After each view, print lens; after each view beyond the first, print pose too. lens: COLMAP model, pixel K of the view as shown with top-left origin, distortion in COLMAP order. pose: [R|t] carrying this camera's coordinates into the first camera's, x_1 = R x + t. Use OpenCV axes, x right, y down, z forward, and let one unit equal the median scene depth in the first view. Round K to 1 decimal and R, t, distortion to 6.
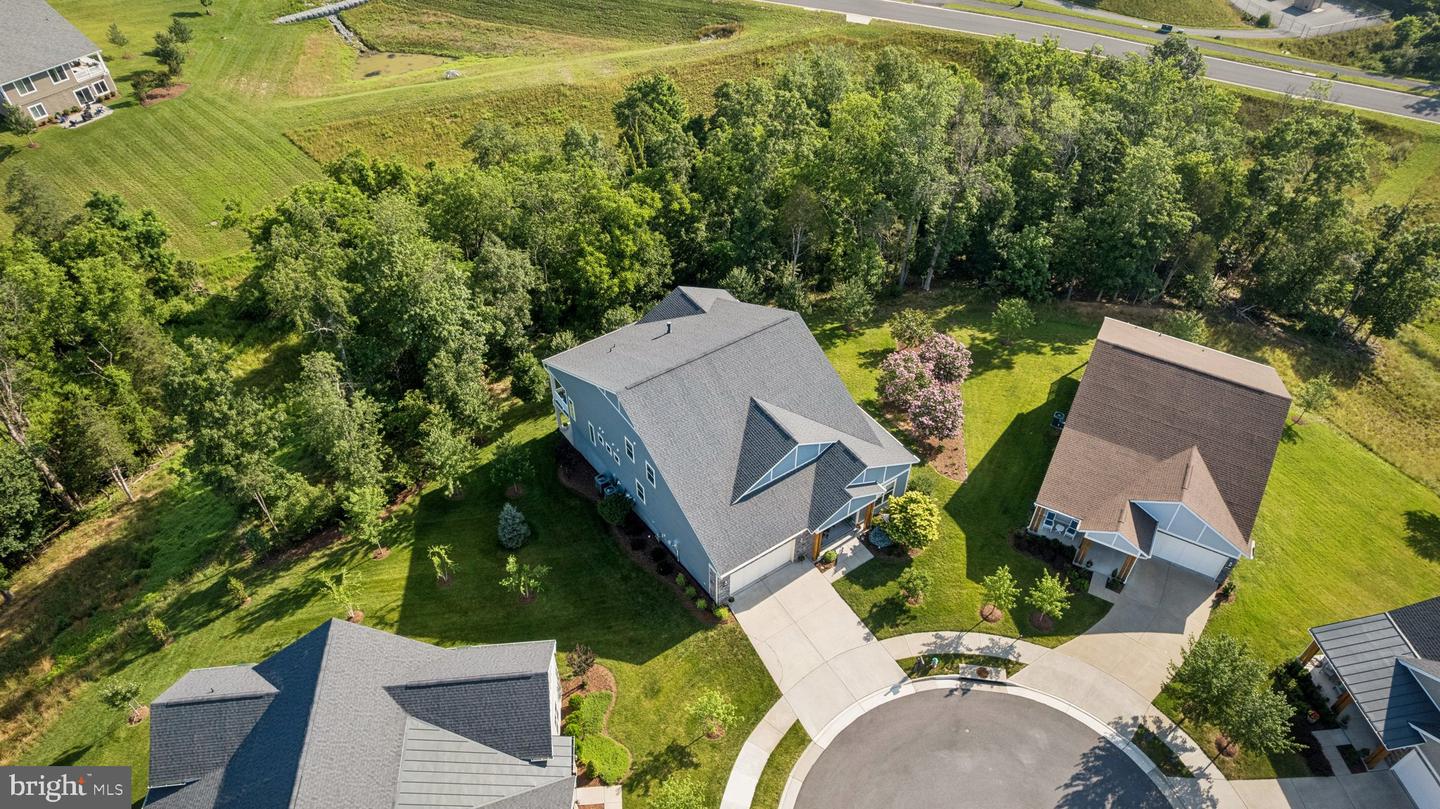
lens RADIAL K [[922.1, 0, 720.0], [0, 922.1, 404.5], [0, 0, 1]] dist [-0.072352, 0.072557]
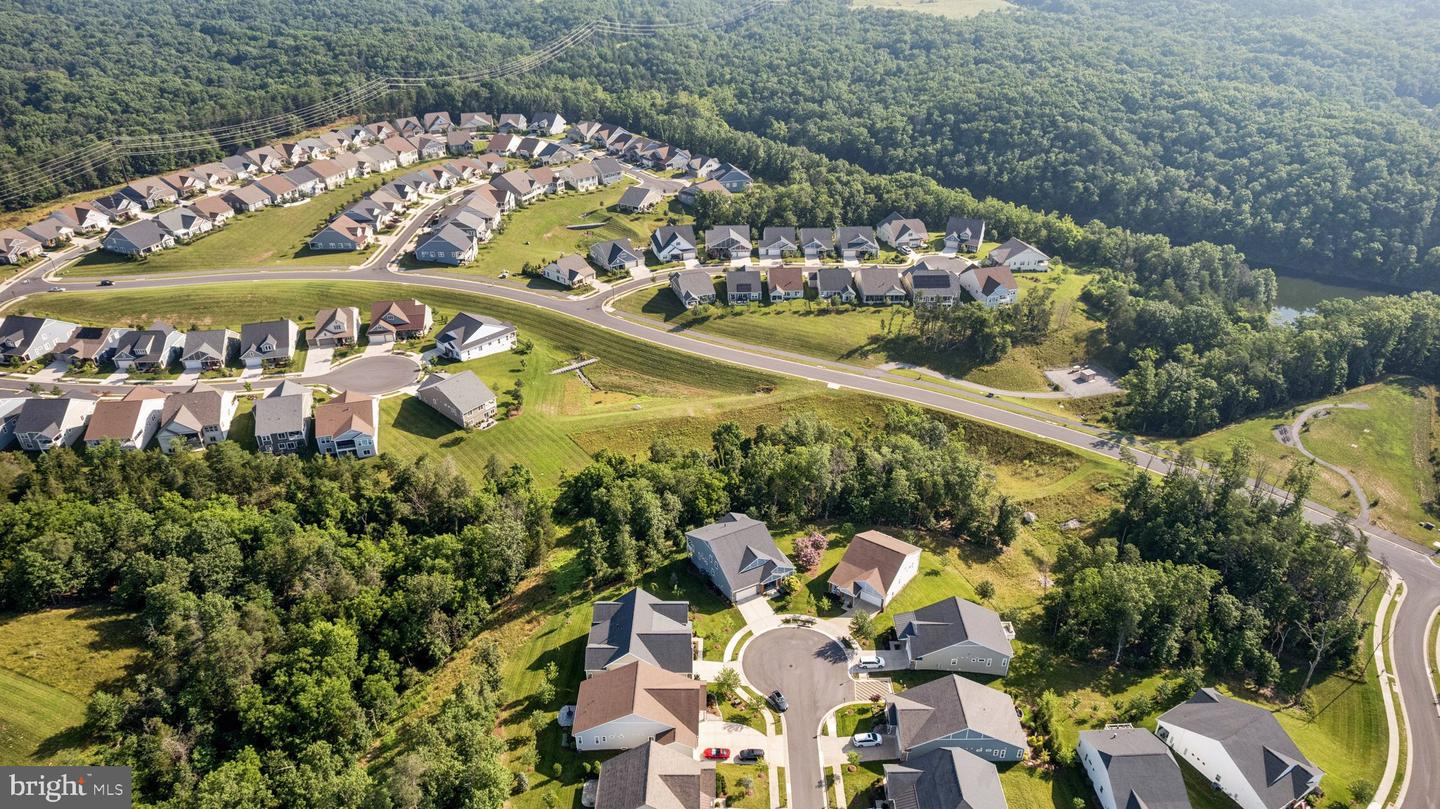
lens RADIAL K [[922.1, 0, 720.0], [0, 922.1, 404.5], [0, 0, 1]] dist [-0.072352, 0.072557]
pose [[0.994443, 0.045677, -0.094854, 0.193390], [-0.067198, 0.968964, -0.237893, 0.251007], [0.081044, 0.242945, 0.966649, -2.014670]]
